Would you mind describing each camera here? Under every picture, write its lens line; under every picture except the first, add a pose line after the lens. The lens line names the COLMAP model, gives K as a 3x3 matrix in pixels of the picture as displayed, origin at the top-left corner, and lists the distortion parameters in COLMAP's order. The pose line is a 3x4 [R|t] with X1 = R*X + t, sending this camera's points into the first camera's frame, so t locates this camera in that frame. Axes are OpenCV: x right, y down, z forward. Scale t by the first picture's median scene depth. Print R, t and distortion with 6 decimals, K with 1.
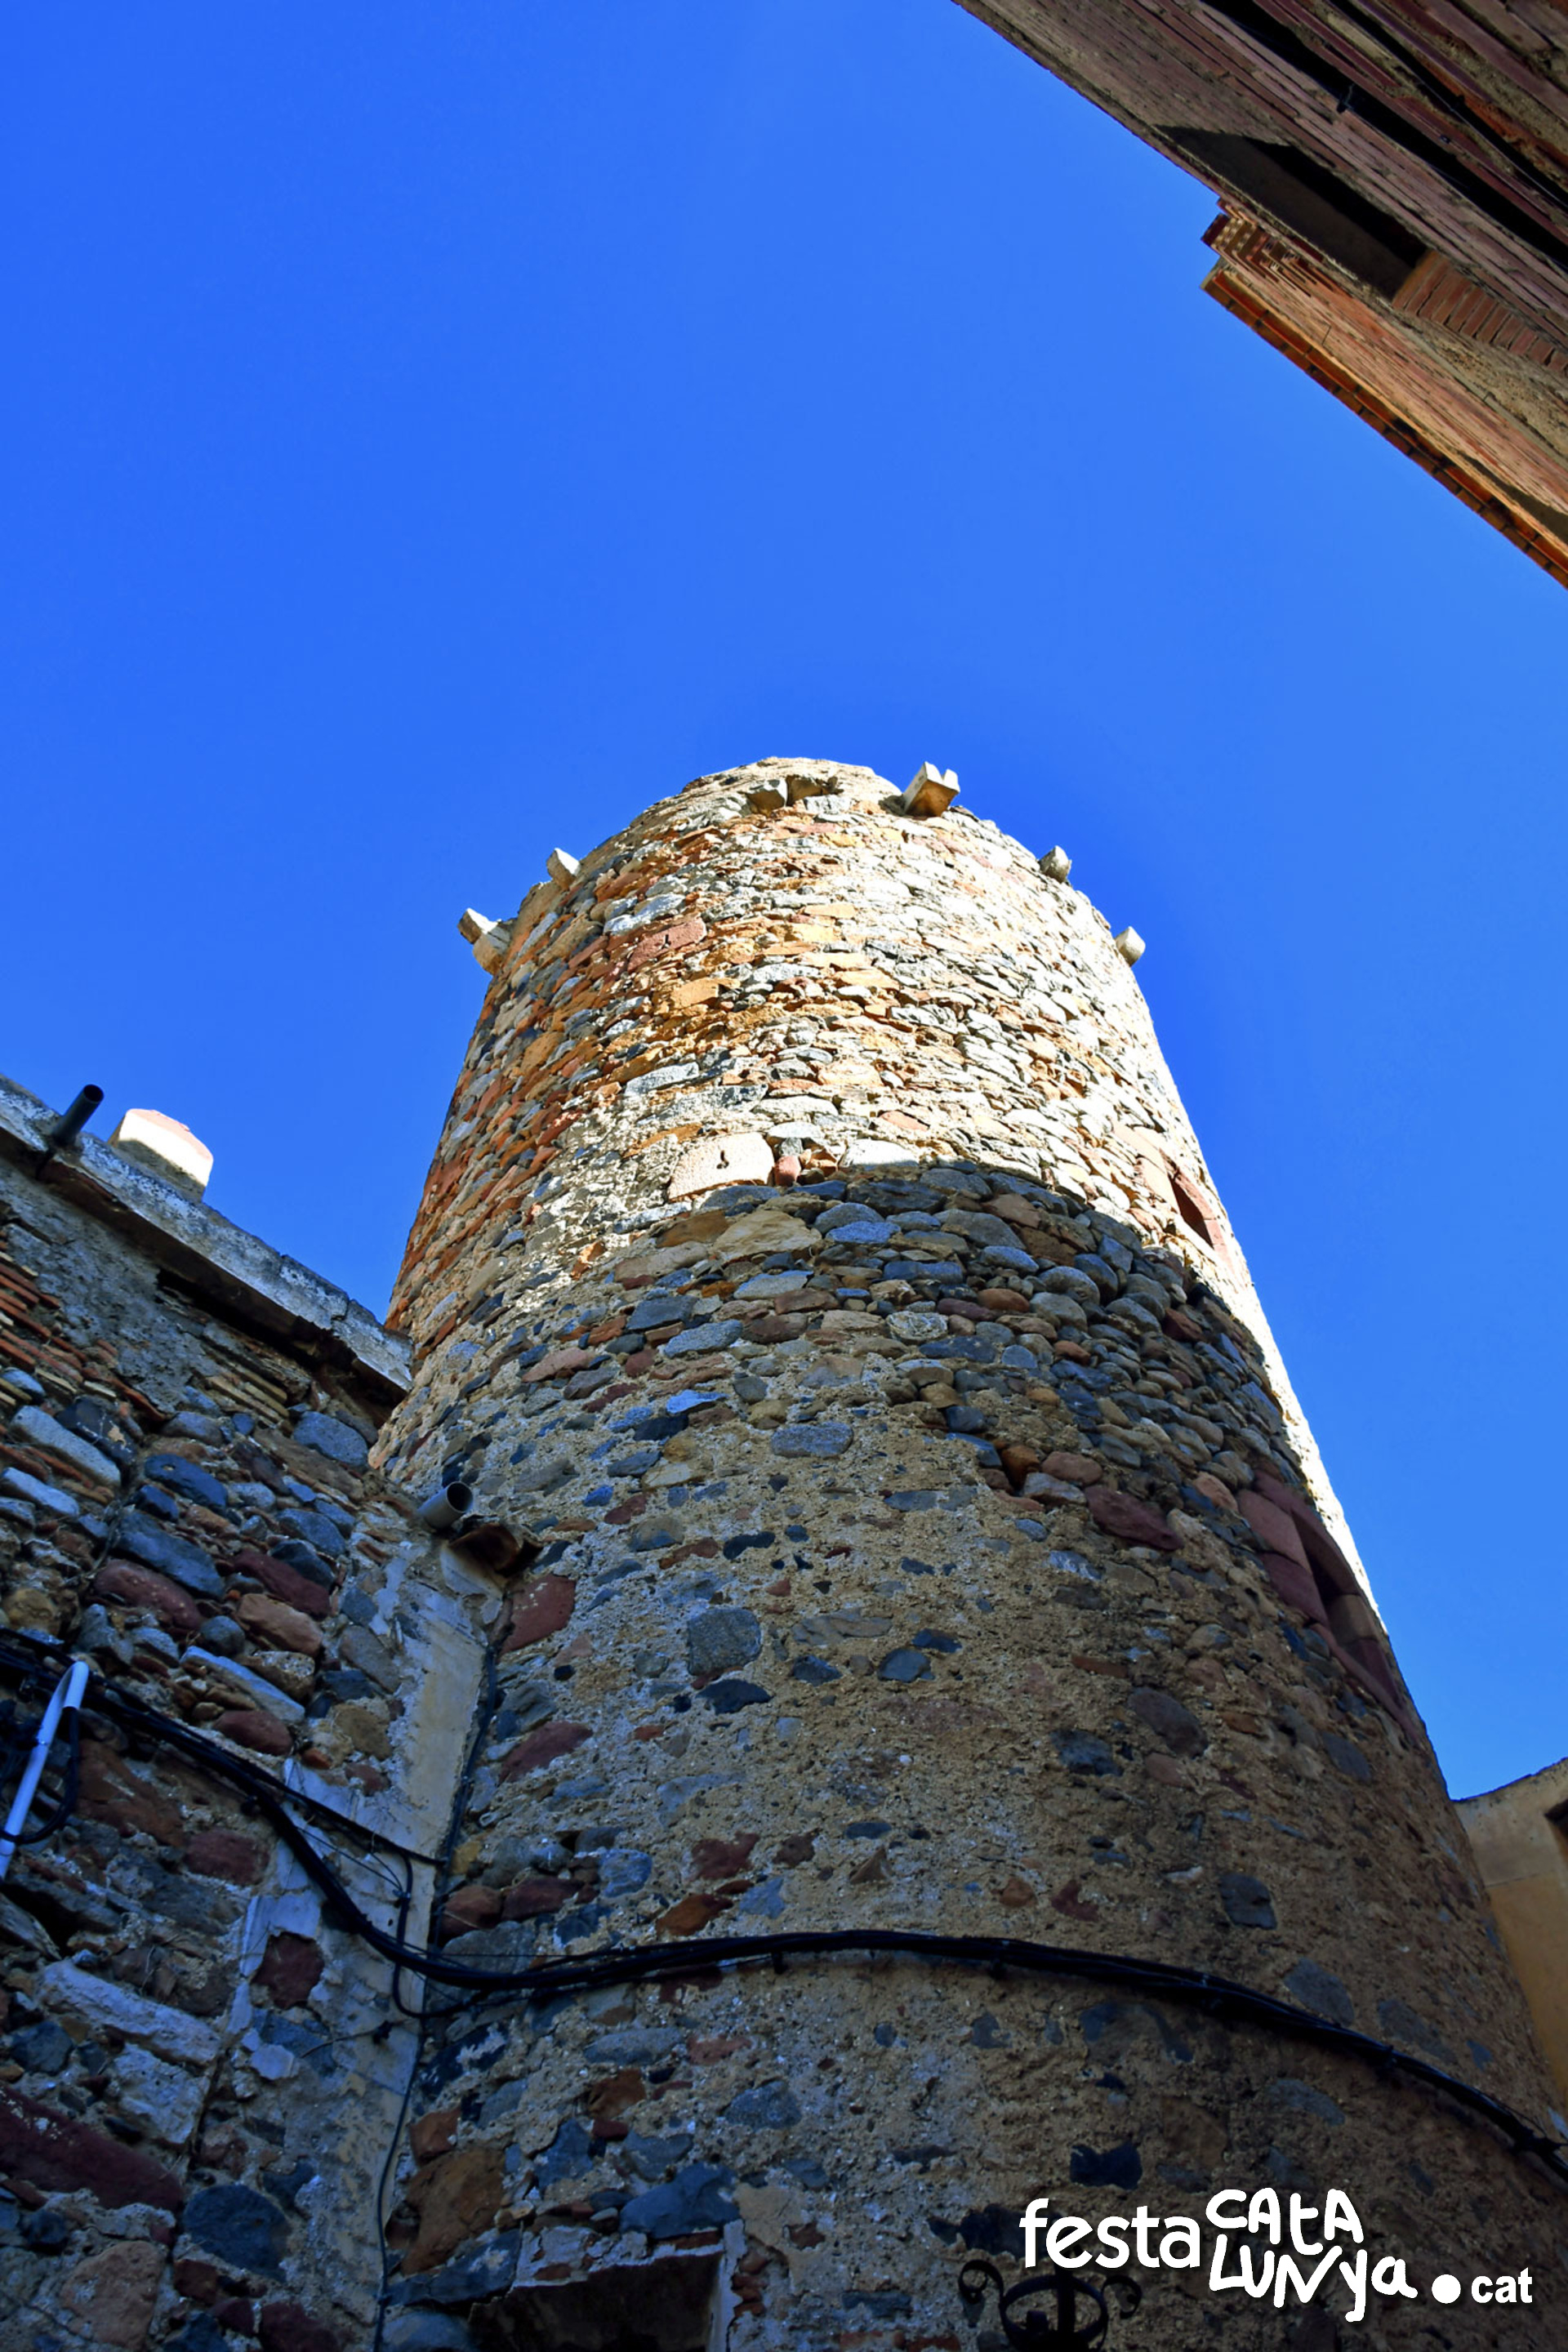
lens RADIAL K [[1978.2, 0, 755.7], [0, 1978.2, 1174.5], [0, 0, 1]] dist [-0.124328, 0.118866]
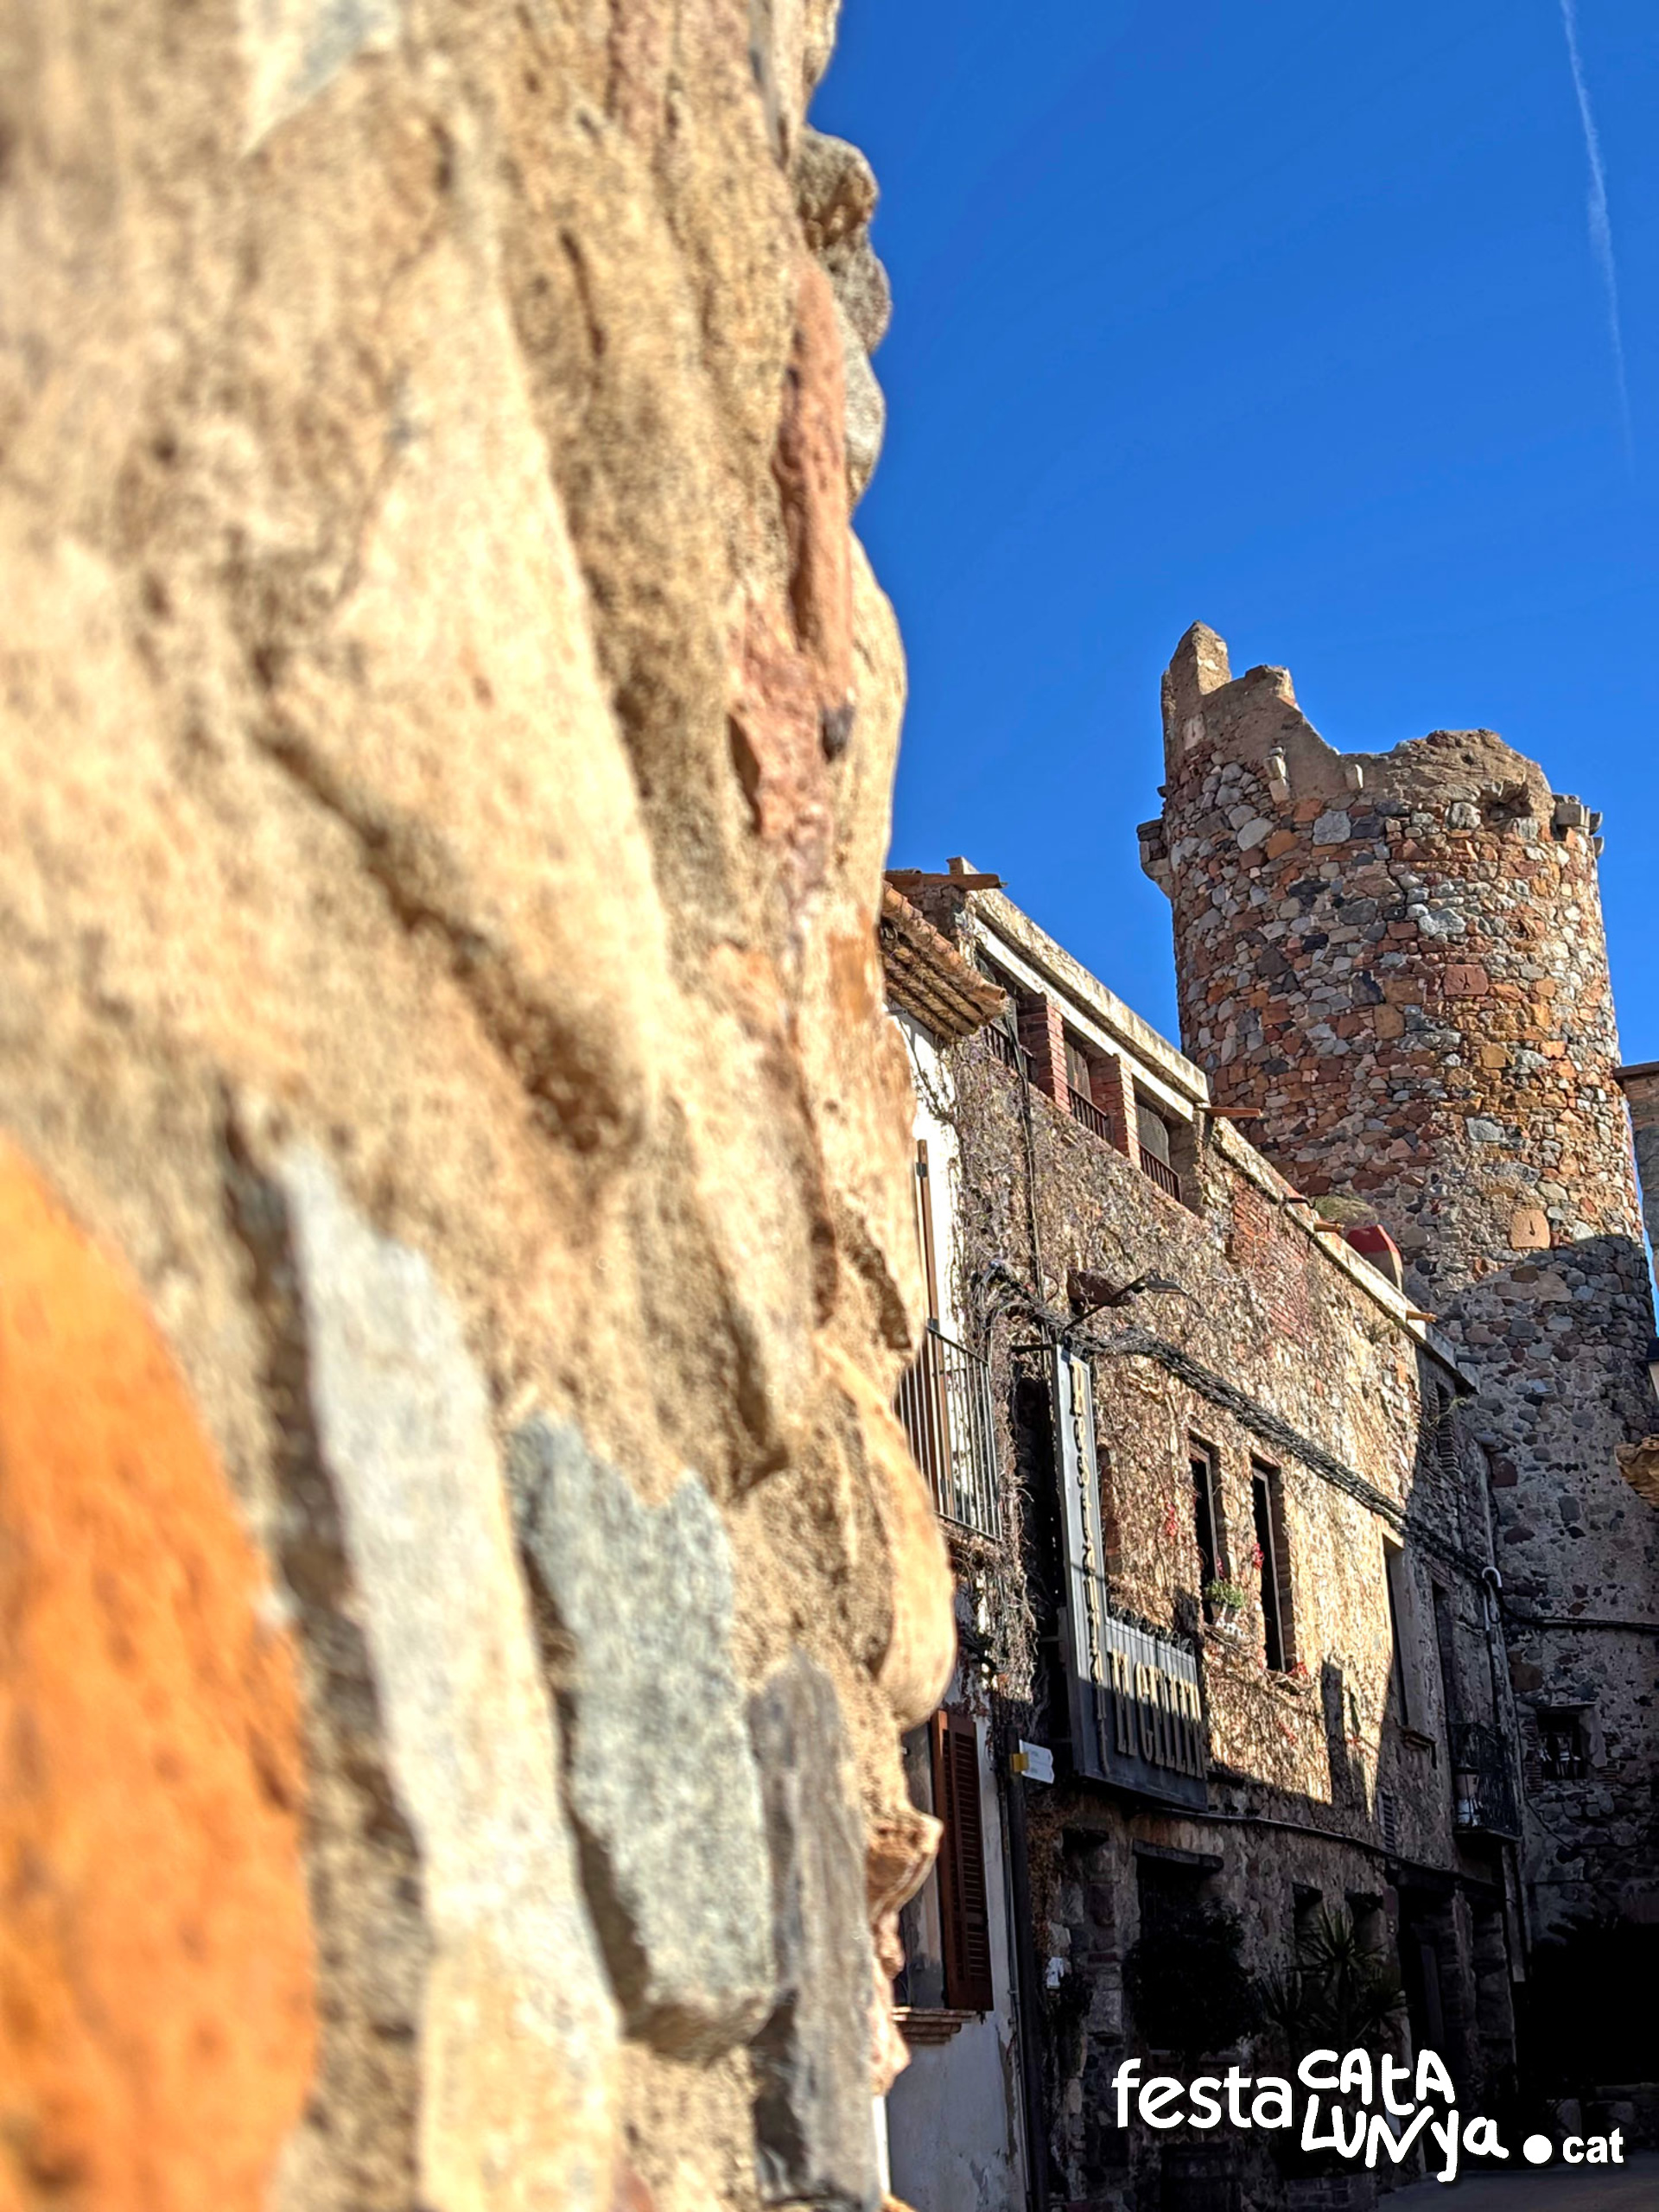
lens RADIAL K [[3305.7, 0, 814.0], [0, 3305.7, 1114.5], [0, 0, 1]] dist [0.266511, -1.056915]
pose [[0.875431, 0.103036, 0.472233, -3.100094], [-0.392842, 0.720882, 0.570968, -2.380805], [-0.281594, -0.685356, 0.671559, -1.597396]]
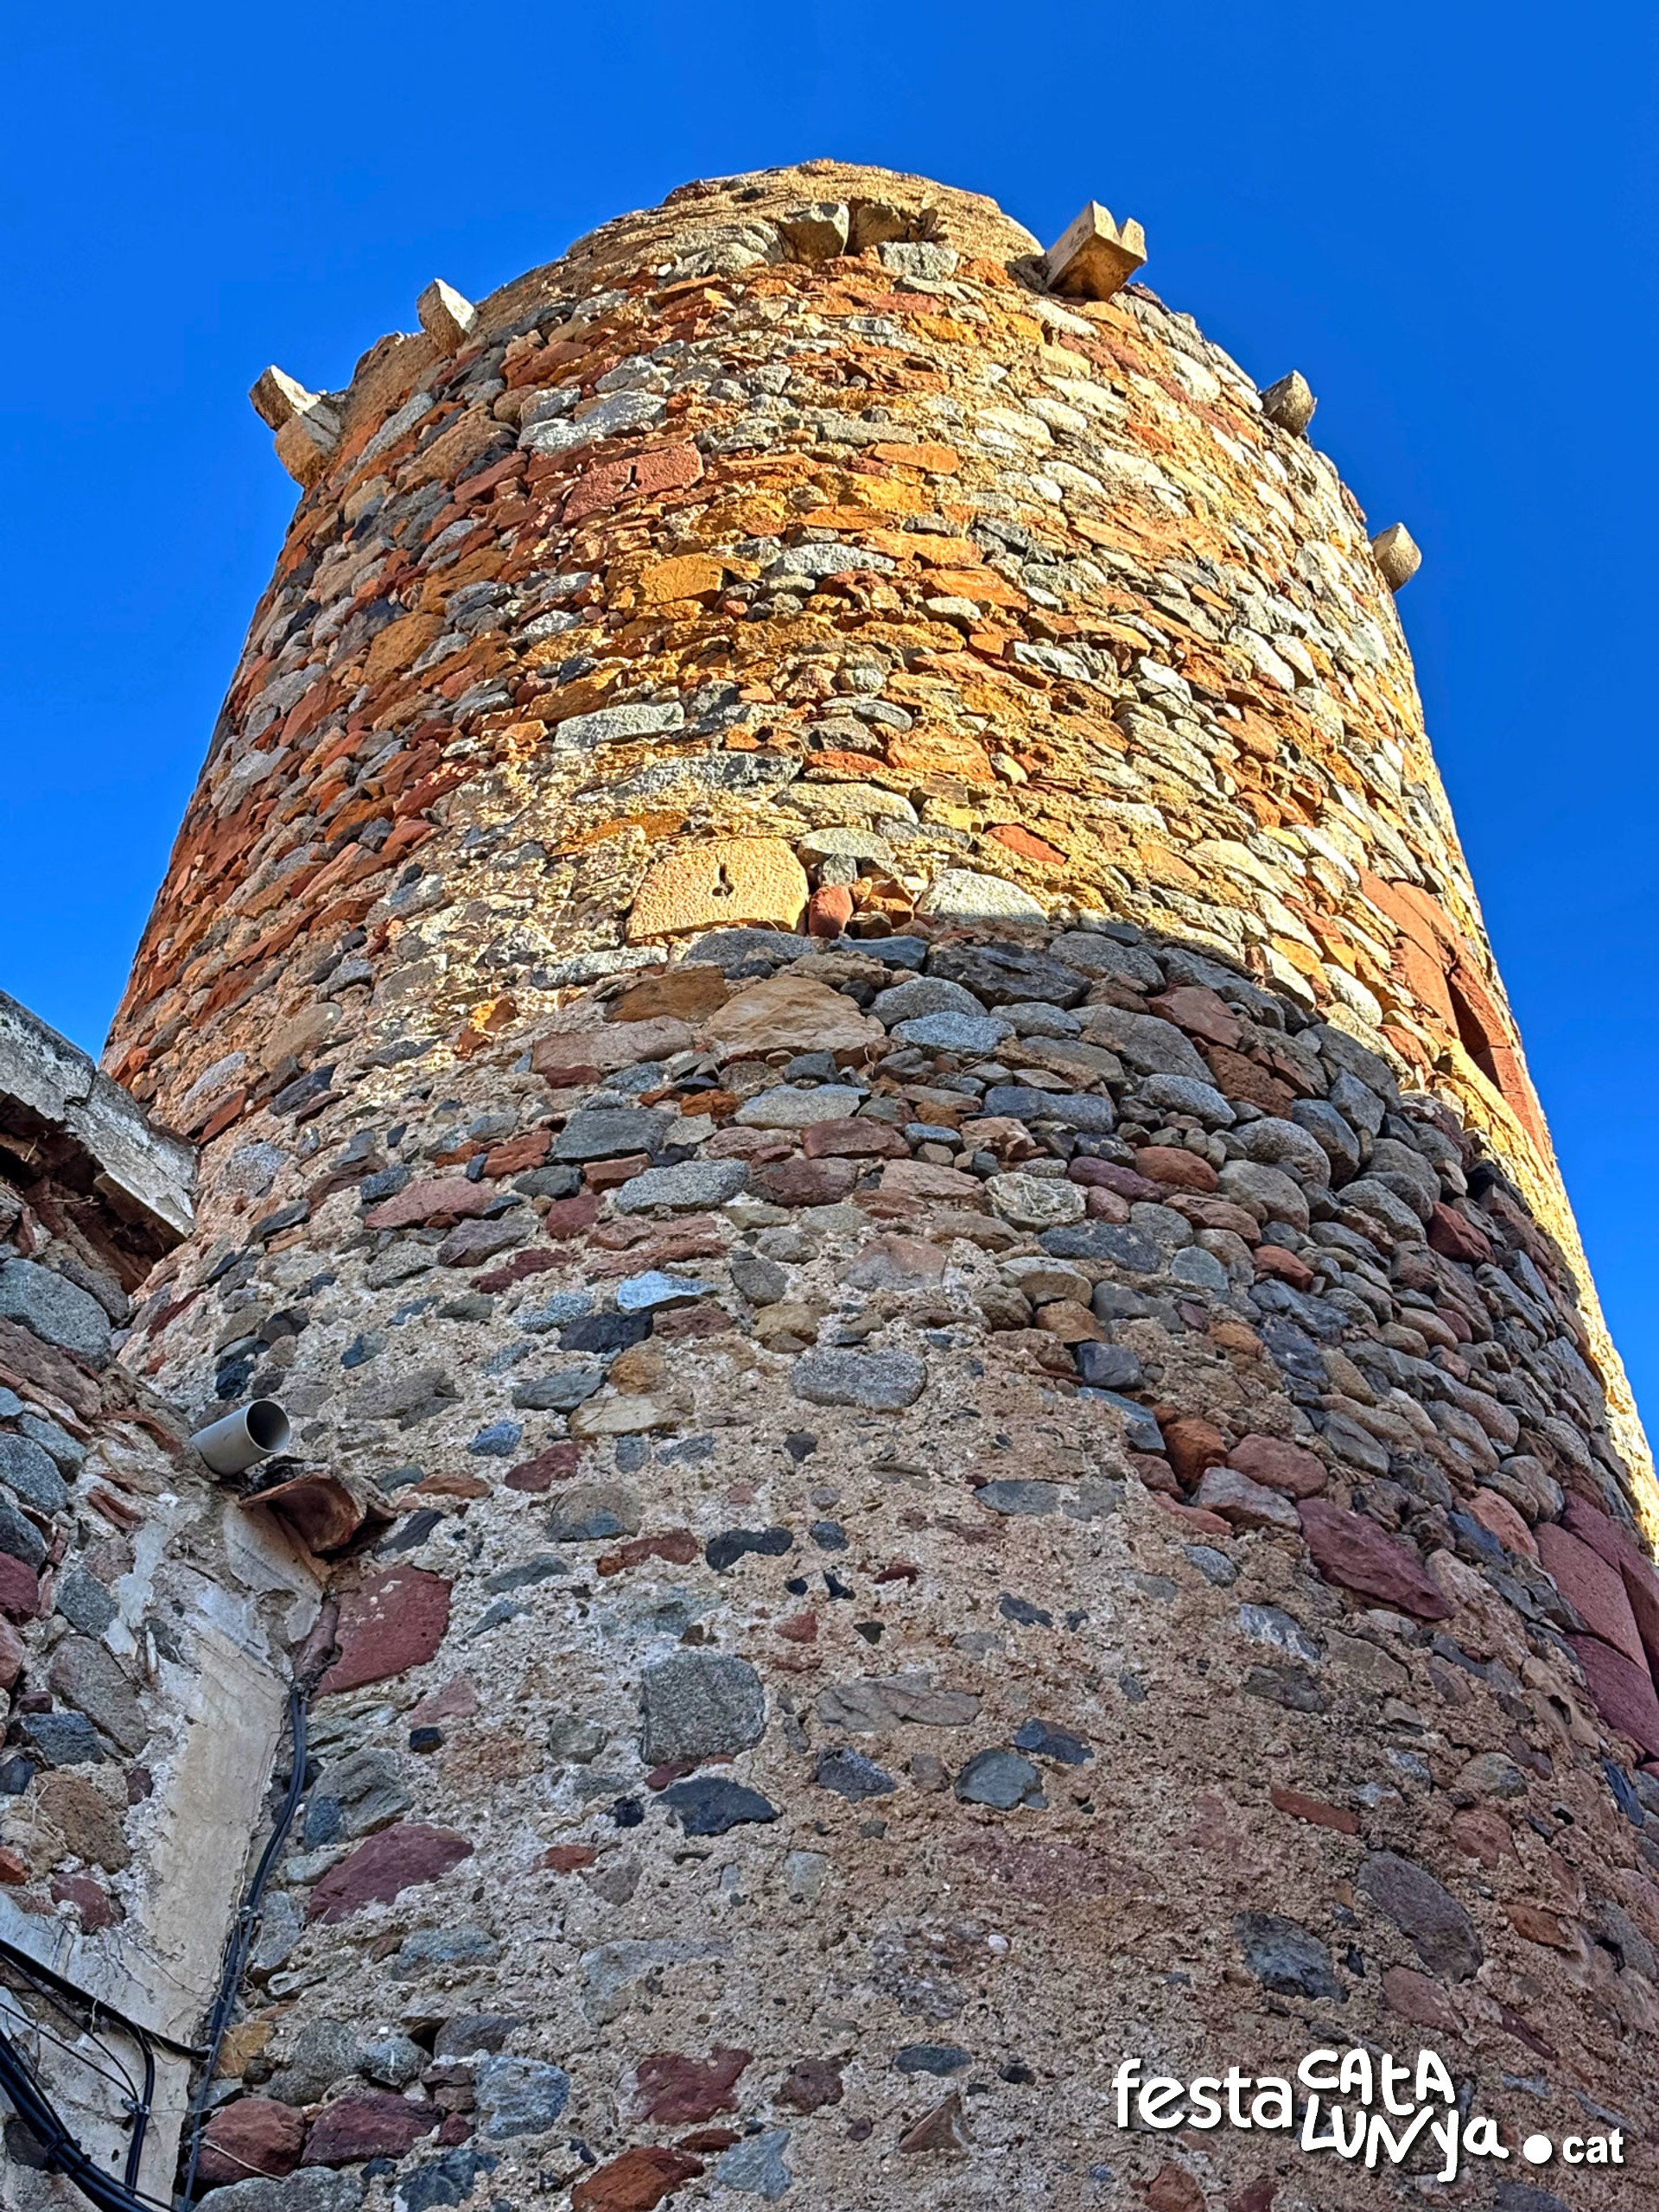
lens RADIAL K [[3305.7, 0, 814.0], [0, 3305.7, 1114.5], [0, 0, 1]] dist [0.266511, -1.056915]
pose [[0.993408, 0.097315, 0.060580, -0.048689], [-0.101979, 0.991616, 0.079358, -0.022142], [-0.052350, -0.085013, 0.995004, -0.001620]]
